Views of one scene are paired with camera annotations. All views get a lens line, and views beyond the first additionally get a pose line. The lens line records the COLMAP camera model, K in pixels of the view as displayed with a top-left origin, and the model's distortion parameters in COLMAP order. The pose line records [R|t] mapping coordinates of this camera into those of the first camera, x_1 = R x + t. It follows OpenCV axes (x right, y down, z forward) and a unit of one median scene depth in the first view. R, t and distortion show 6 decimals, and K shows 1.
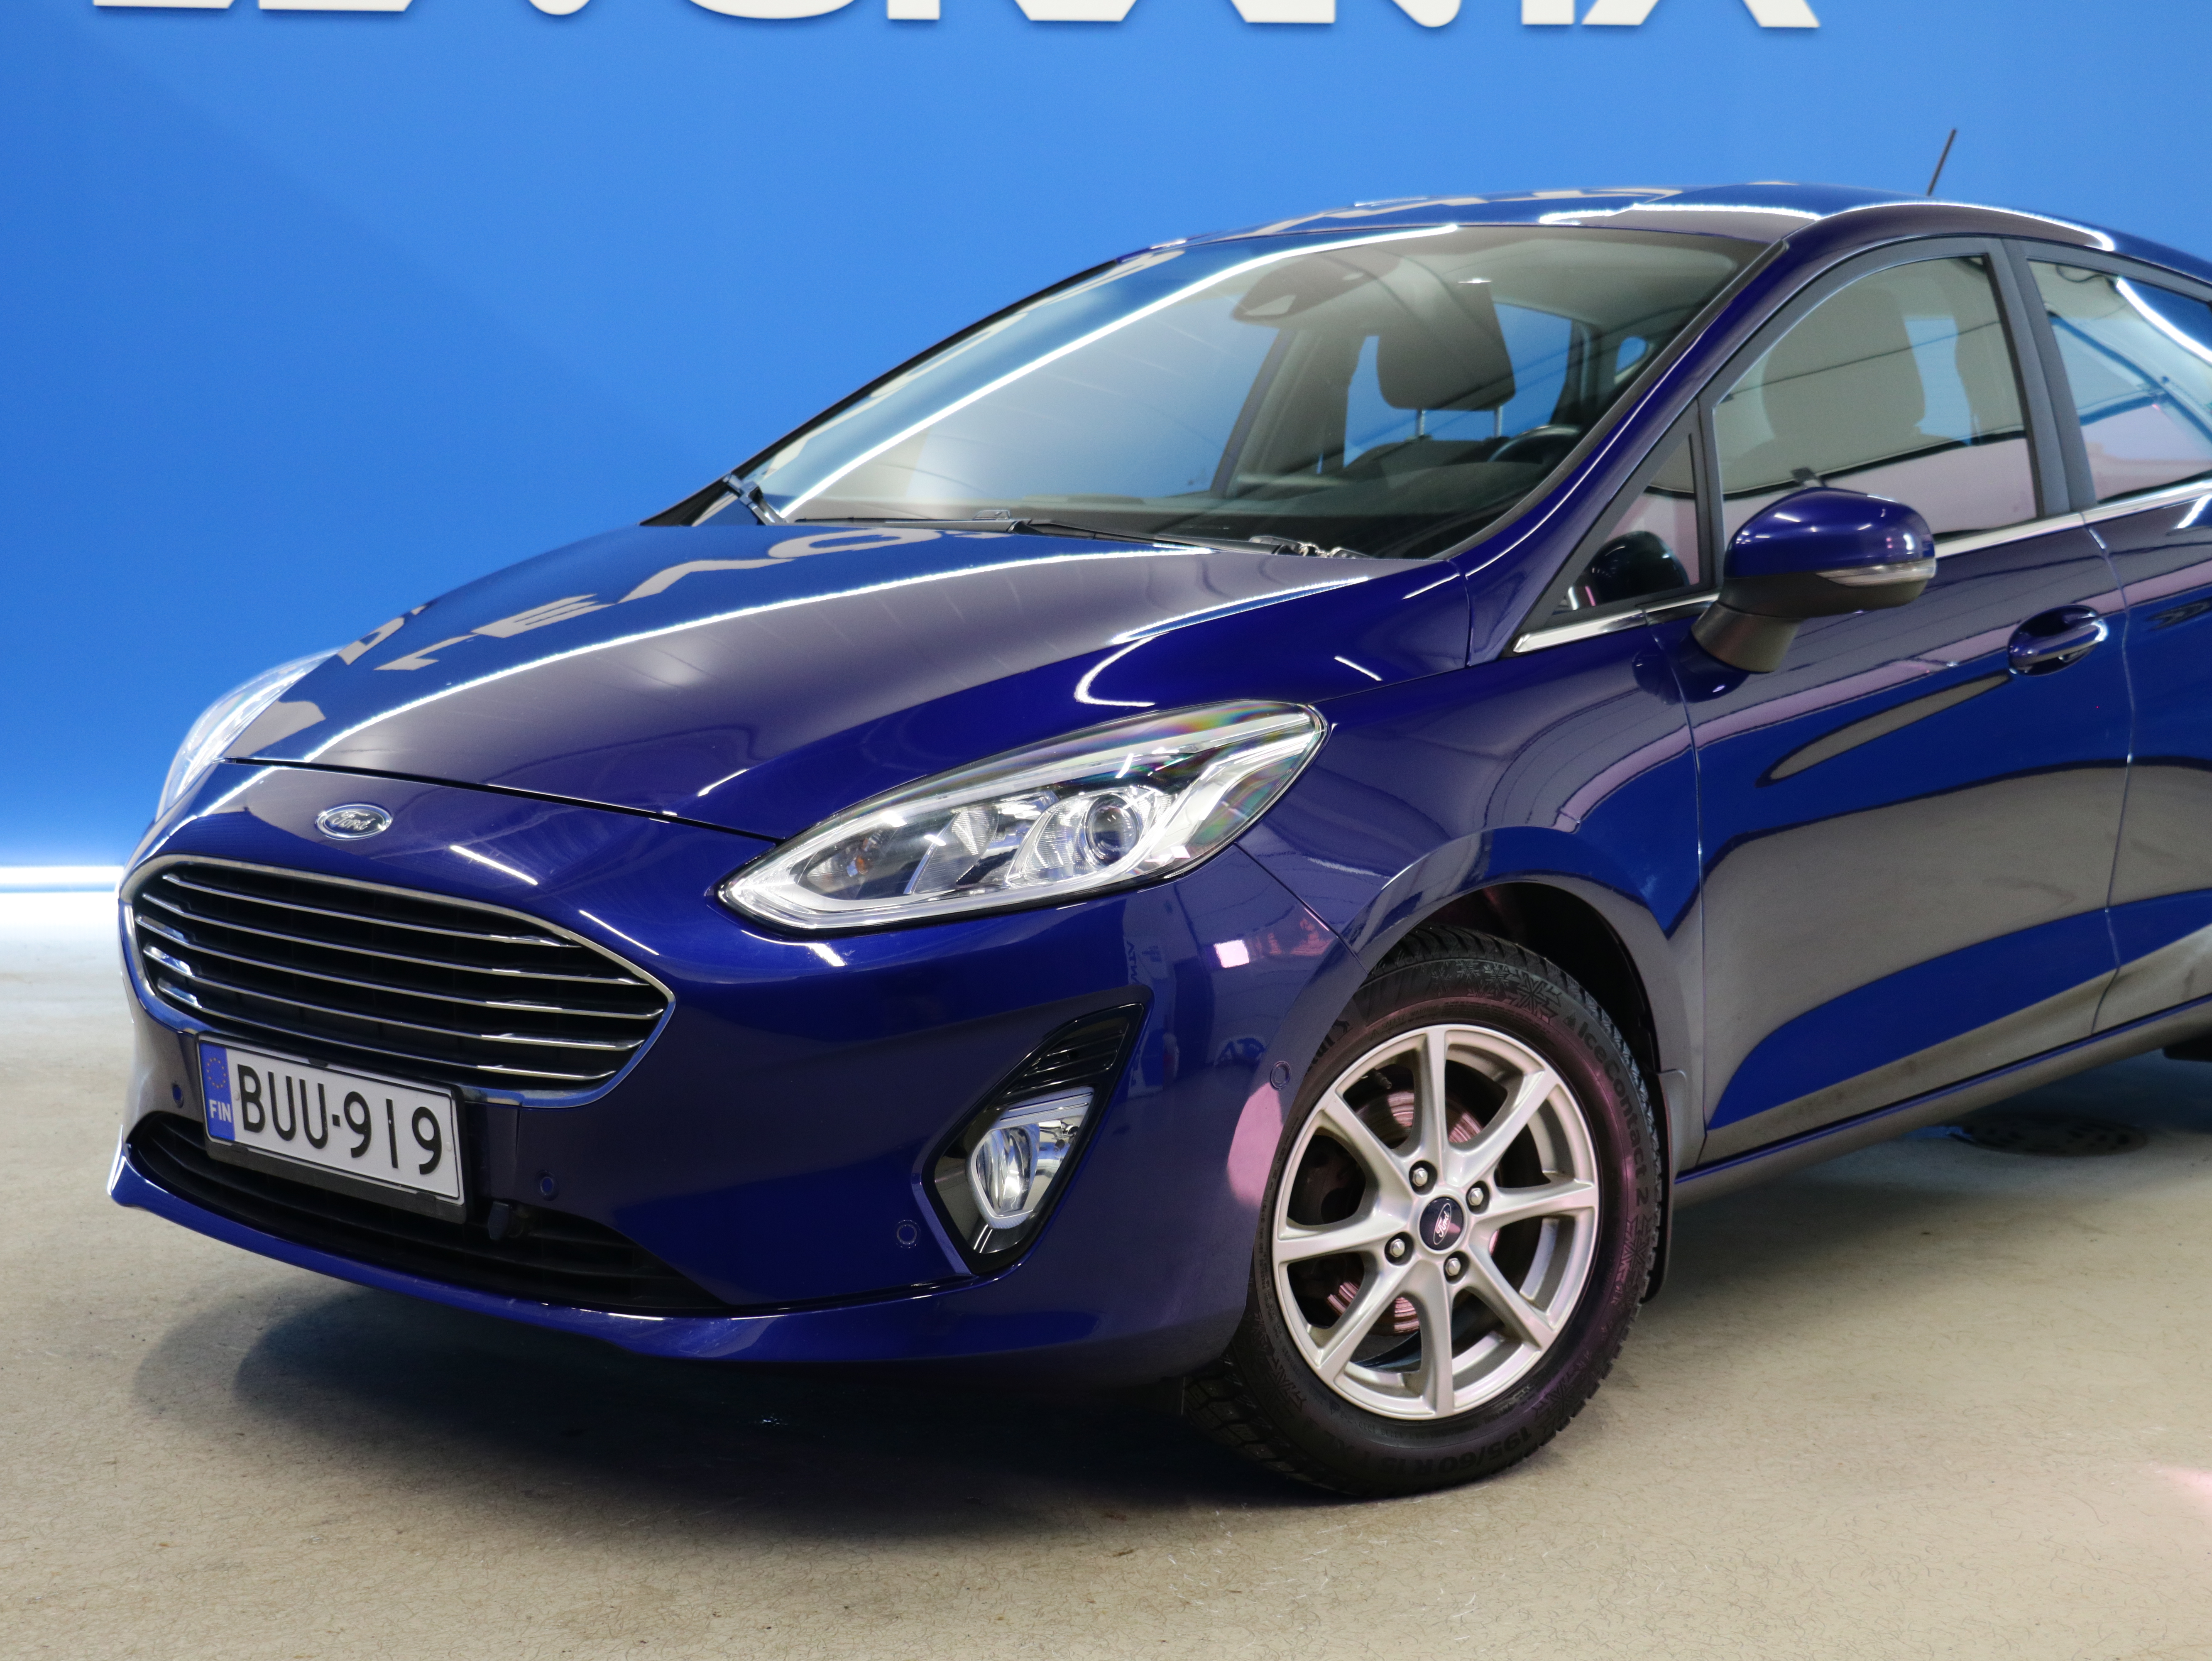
lens RADIAL K [[3389.6, 0, 1106.4], [0, 3389.6, 831.5], [0, 0, 1]] dist [-0.021867, 0.000000]
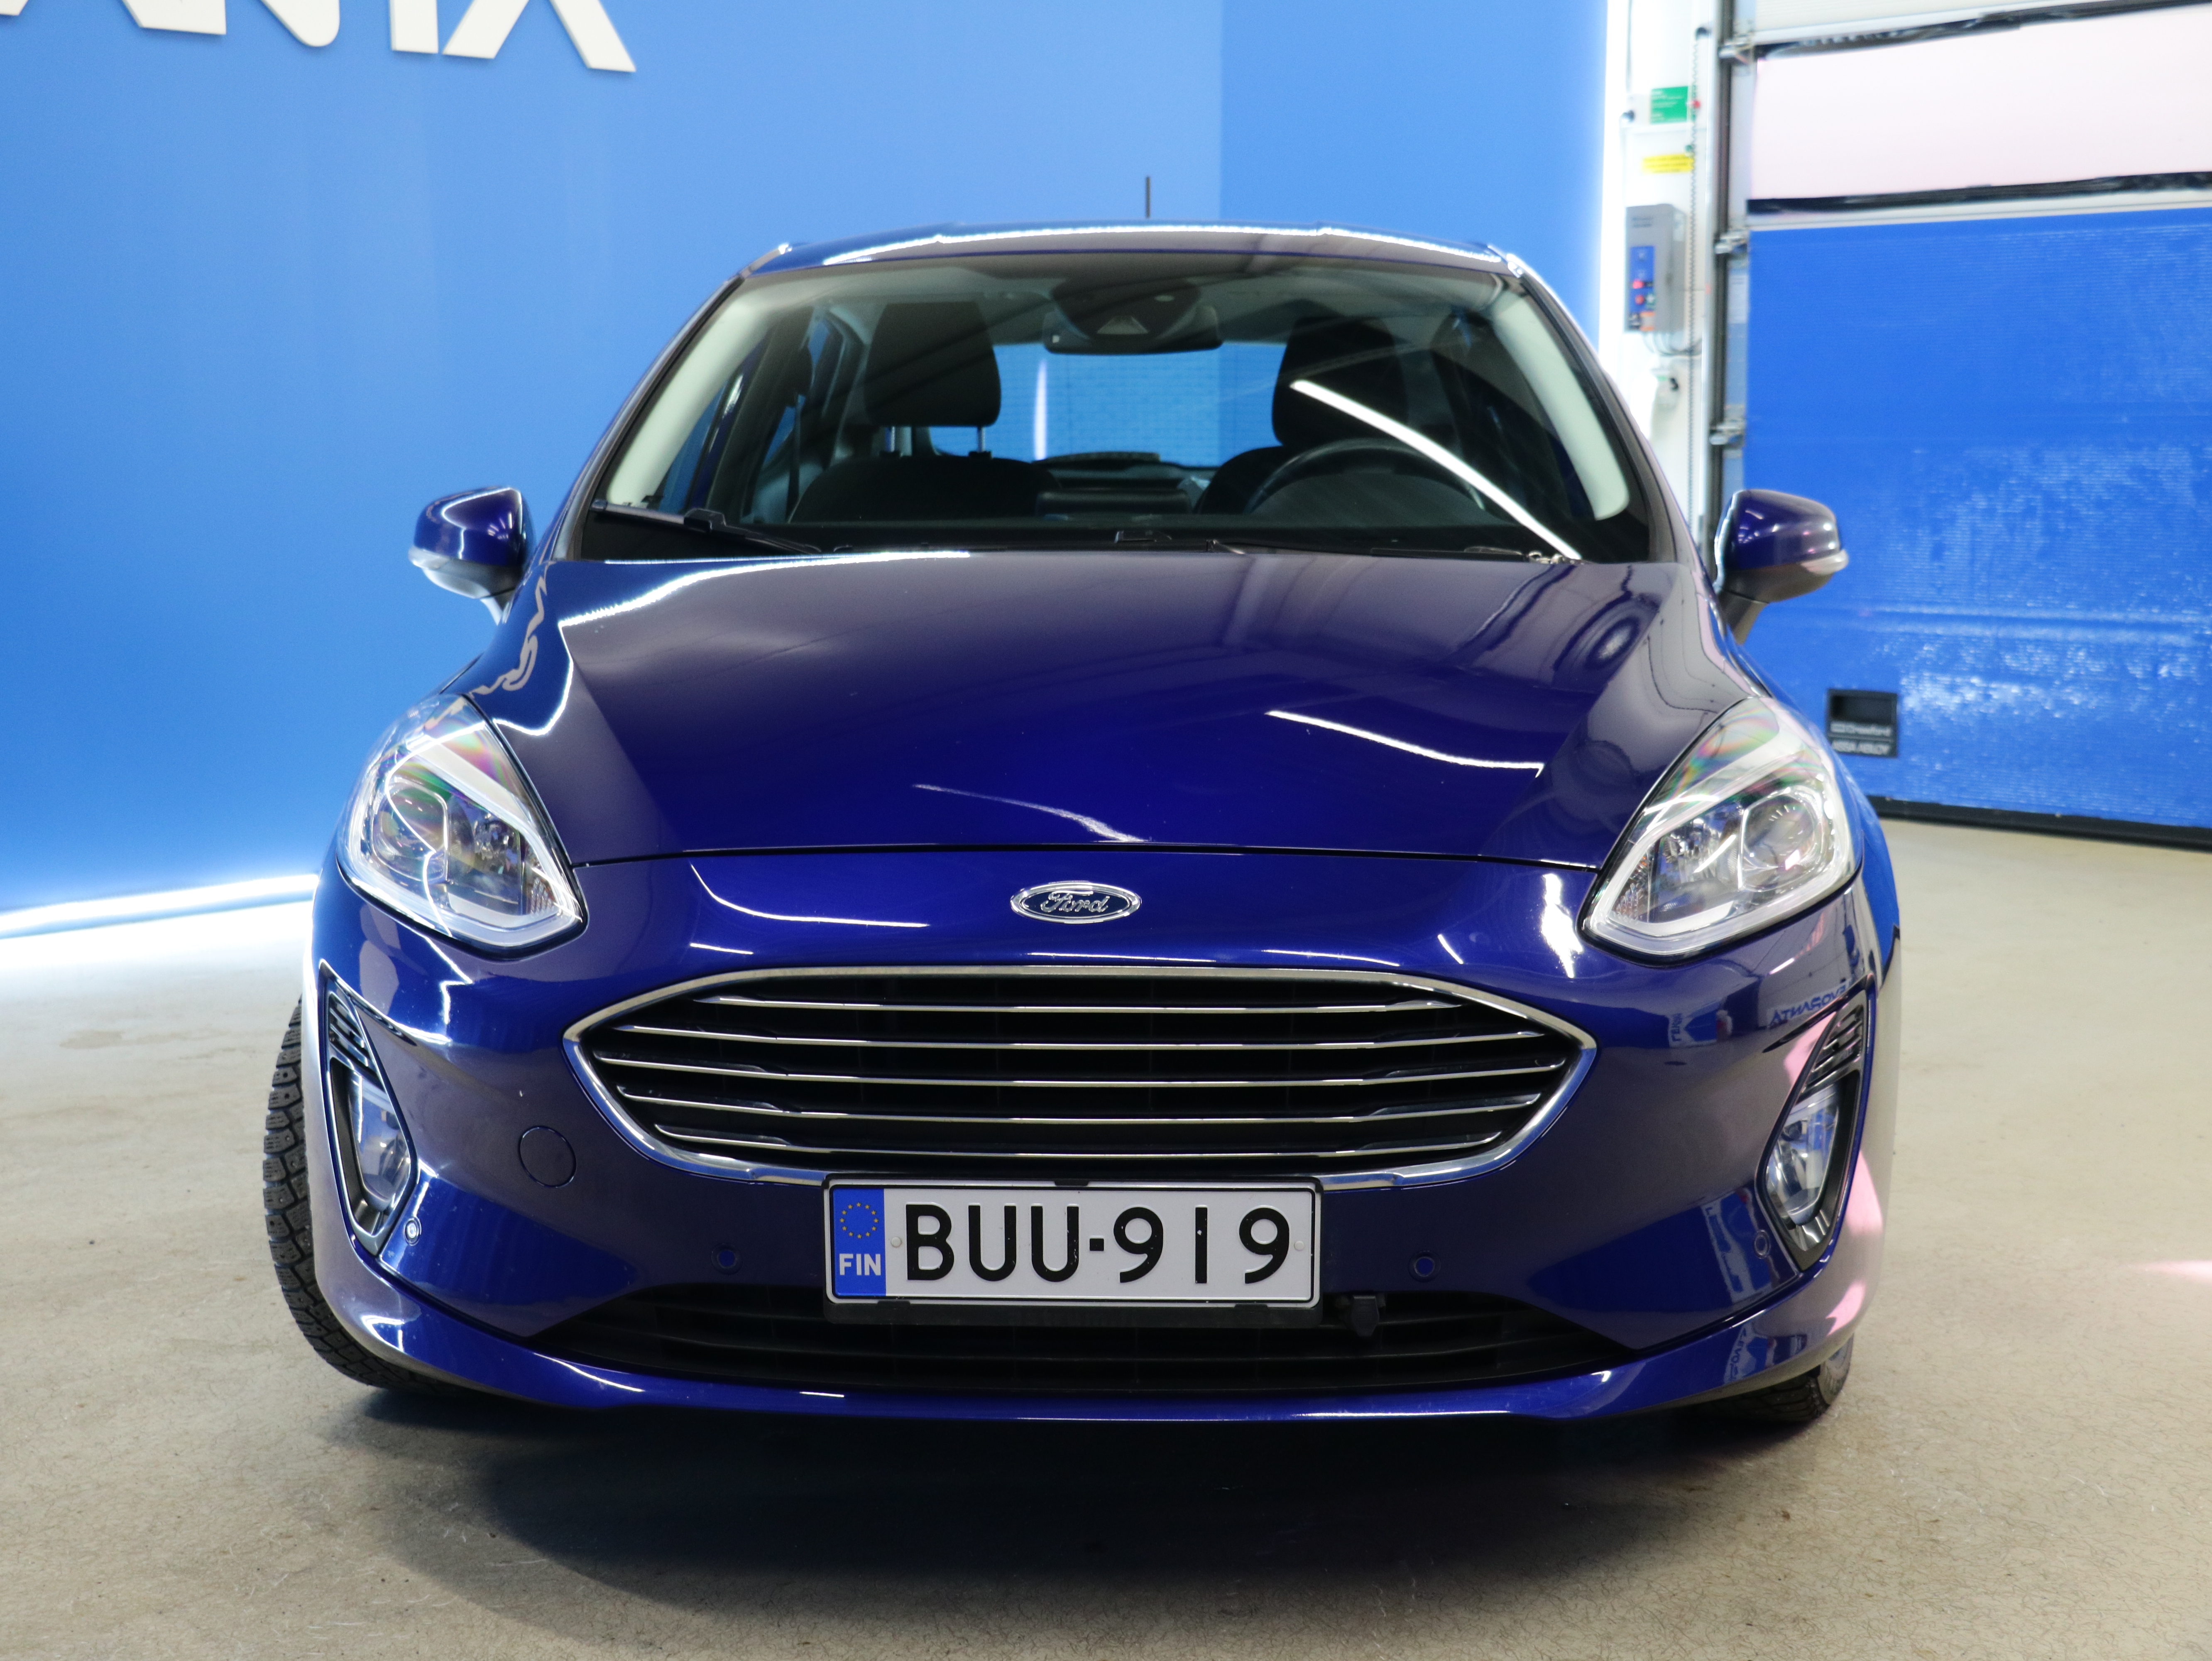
lens RADIAL K [[2991.5, 0, 1107.5], [0, 2991.5, 839.0], [0, 0, 1]] dist [-0.007040, 0.000000]
pose [[0.772715, -0.091920, 0.628063, -0.687920], [0.083826, 0.995571, 0.042575, -0.050658], [-0.629194, 0.019750, 0.776997, 0.388750]]
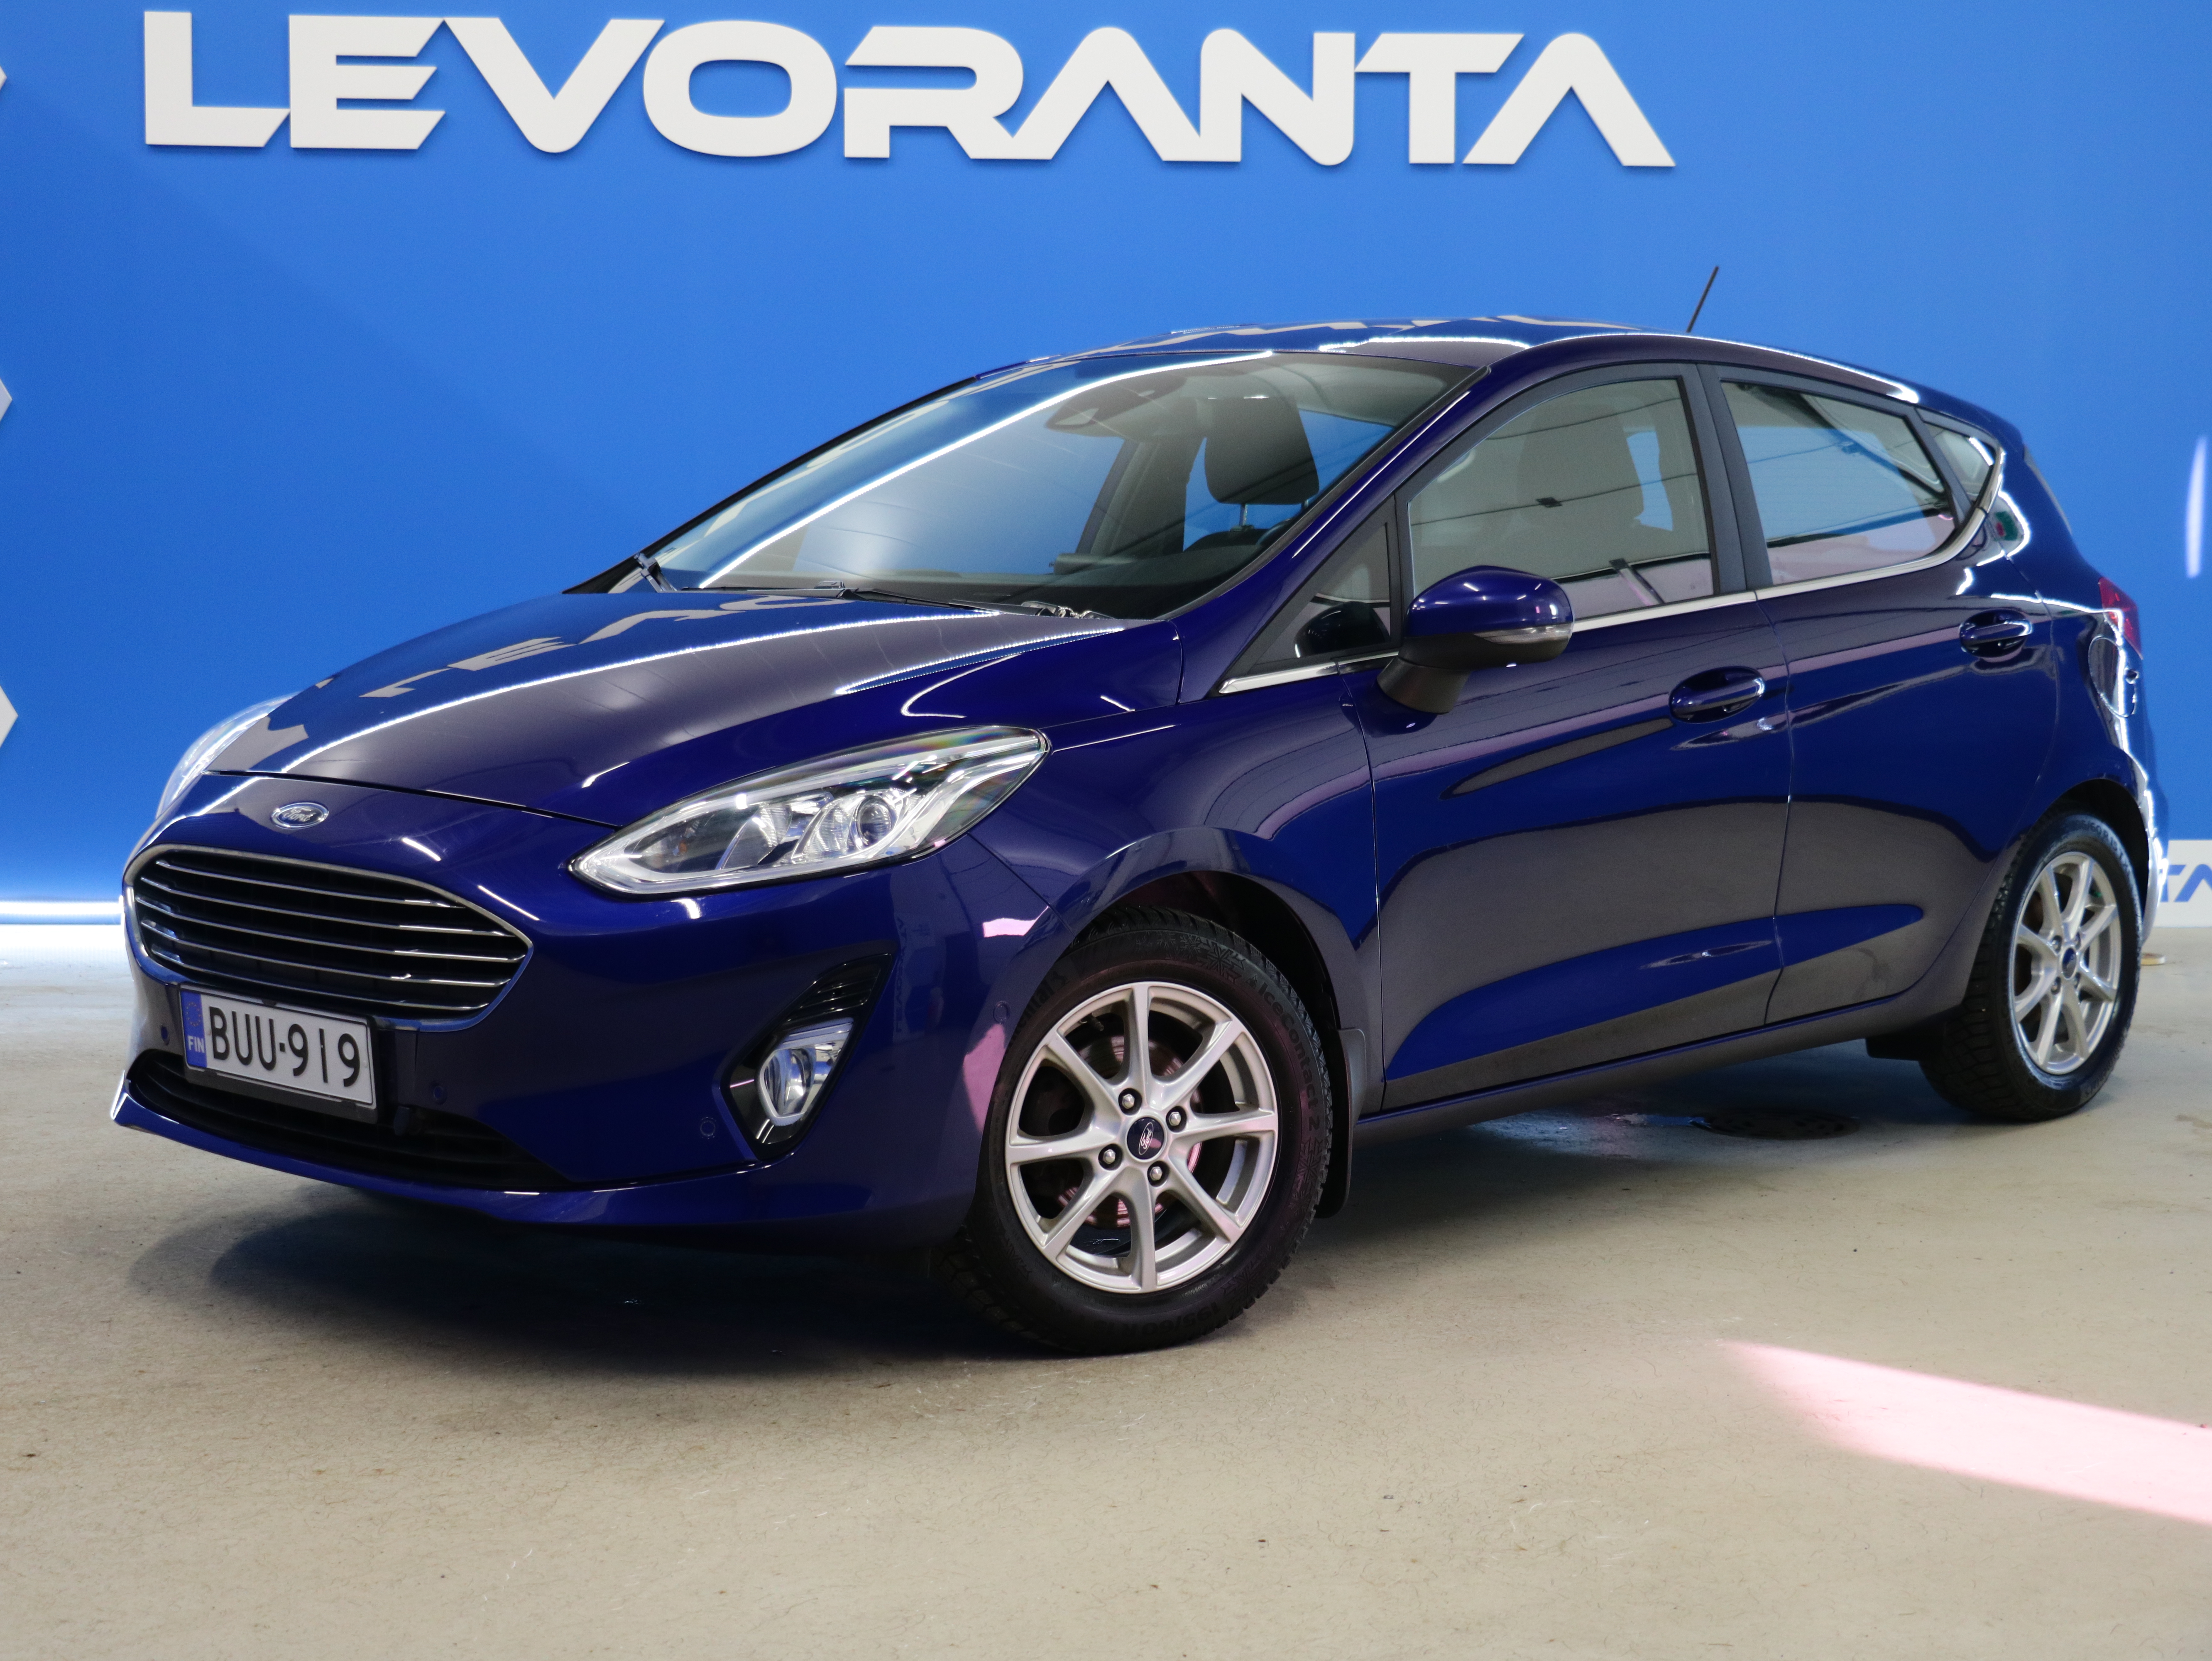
lens RADIAL K [[3389.6, 0, 1104.2], [0, 3389.6, 822.1], [0, 0, 1]] dist [-0.021867, 0.000000]
pose [[0.999735, 0.007670, -0.021703, 0.109829], [-0.008336, 0.999492, -0.030754, 0.036082], [0.021456, 0.030927, 0.999291, -0.275905]]
